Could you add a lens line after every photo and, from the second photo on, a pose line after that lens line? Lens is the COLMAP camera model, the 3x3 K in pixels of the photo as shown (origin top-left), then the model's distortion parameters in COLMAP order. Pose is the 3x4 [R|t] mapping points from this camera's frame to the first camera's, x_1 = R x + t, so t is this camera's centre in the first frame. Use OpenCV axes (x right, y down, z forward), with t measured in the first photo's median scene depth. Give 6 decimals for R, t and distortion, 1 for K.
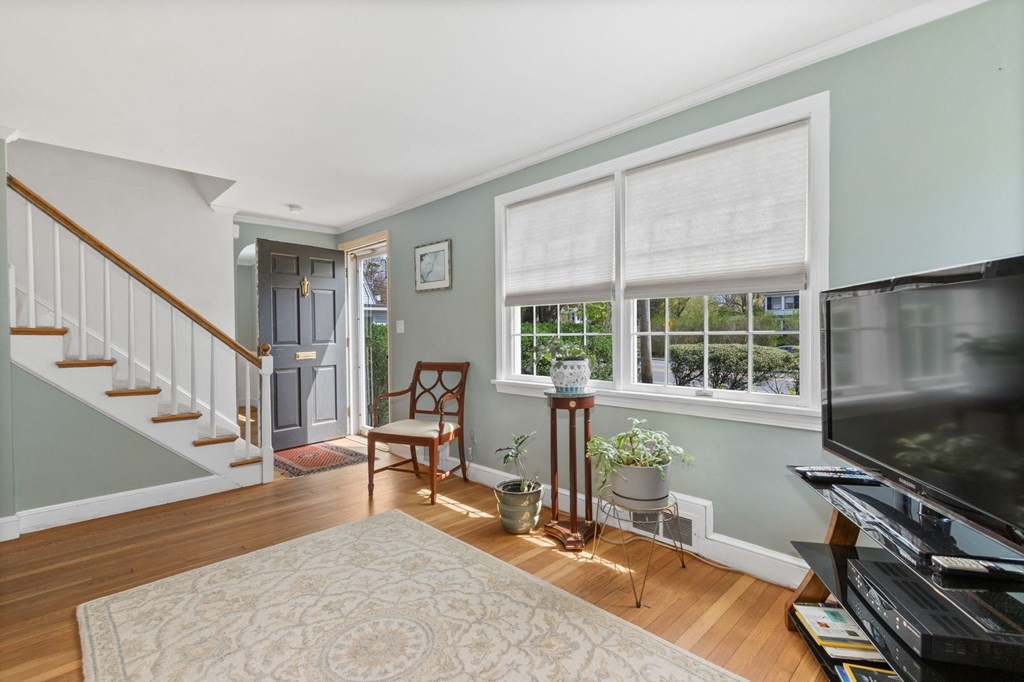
lens RADIAL K [[467.4, 0, 509.0], [0, 467.4, 341.9], [0, 0, 1]] dist [0.004575, -0.002284]
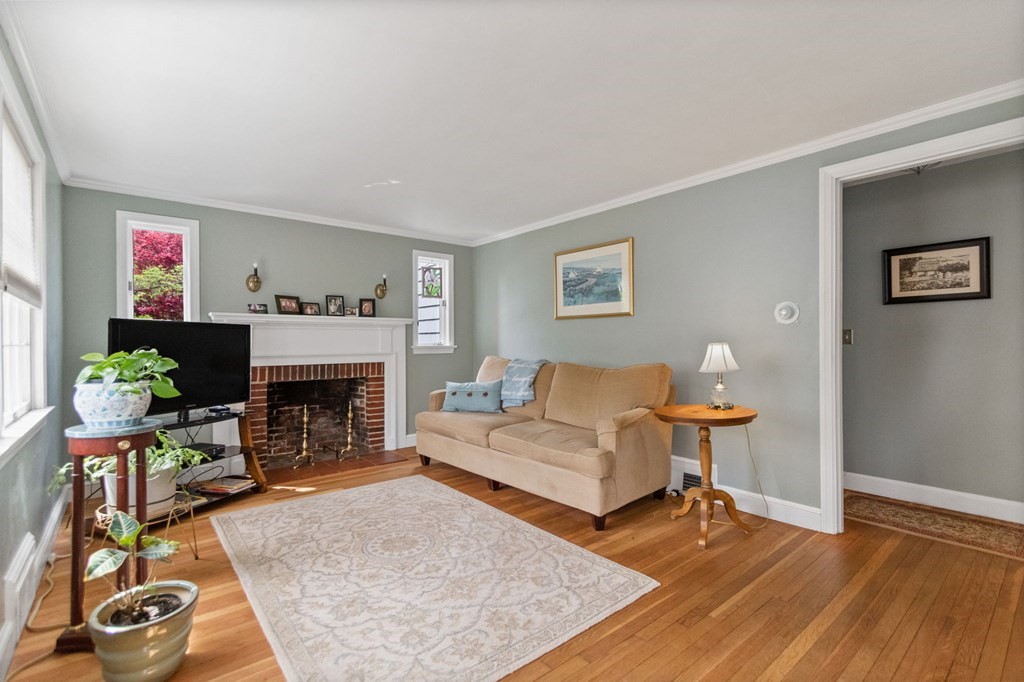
lens RADIAL K [[467.4, 0, 509.0], [0, 467.4, 341.9], [0, 0, 1]] dist [0.004575, -0.002284]
pose [[-0.995898, 0.013850, 0.089422, -0.470634], [0.015151, 0.999789, 0.013888, -0.019659], [-0.089211, 0.015185, -0.995897, 1.491329]]
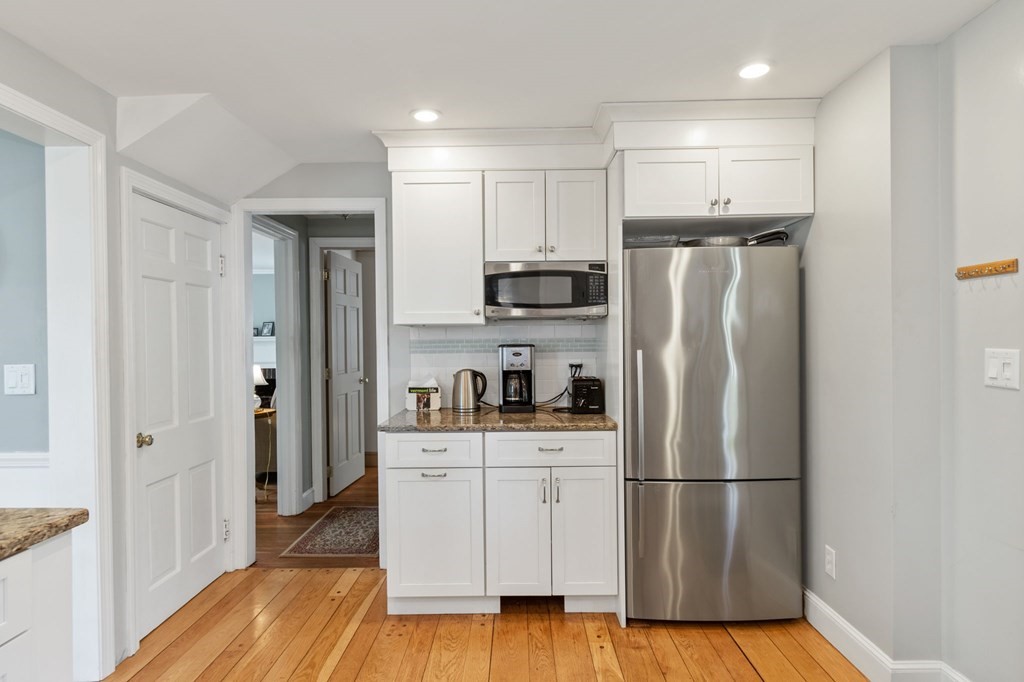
lens RADIAL K [[560.7, 0, 515.6], [0, 560.7, 342.9], [0, 0, 1]] dist [0.005316, 0.000055]
pose [[-0.709322, 0.010913, 0.704800, -2.566700], [0.027092, 0.999563, 0.011789, -0.059582], [-0.704364, 0.027457, -0.709308, 1.076329]]
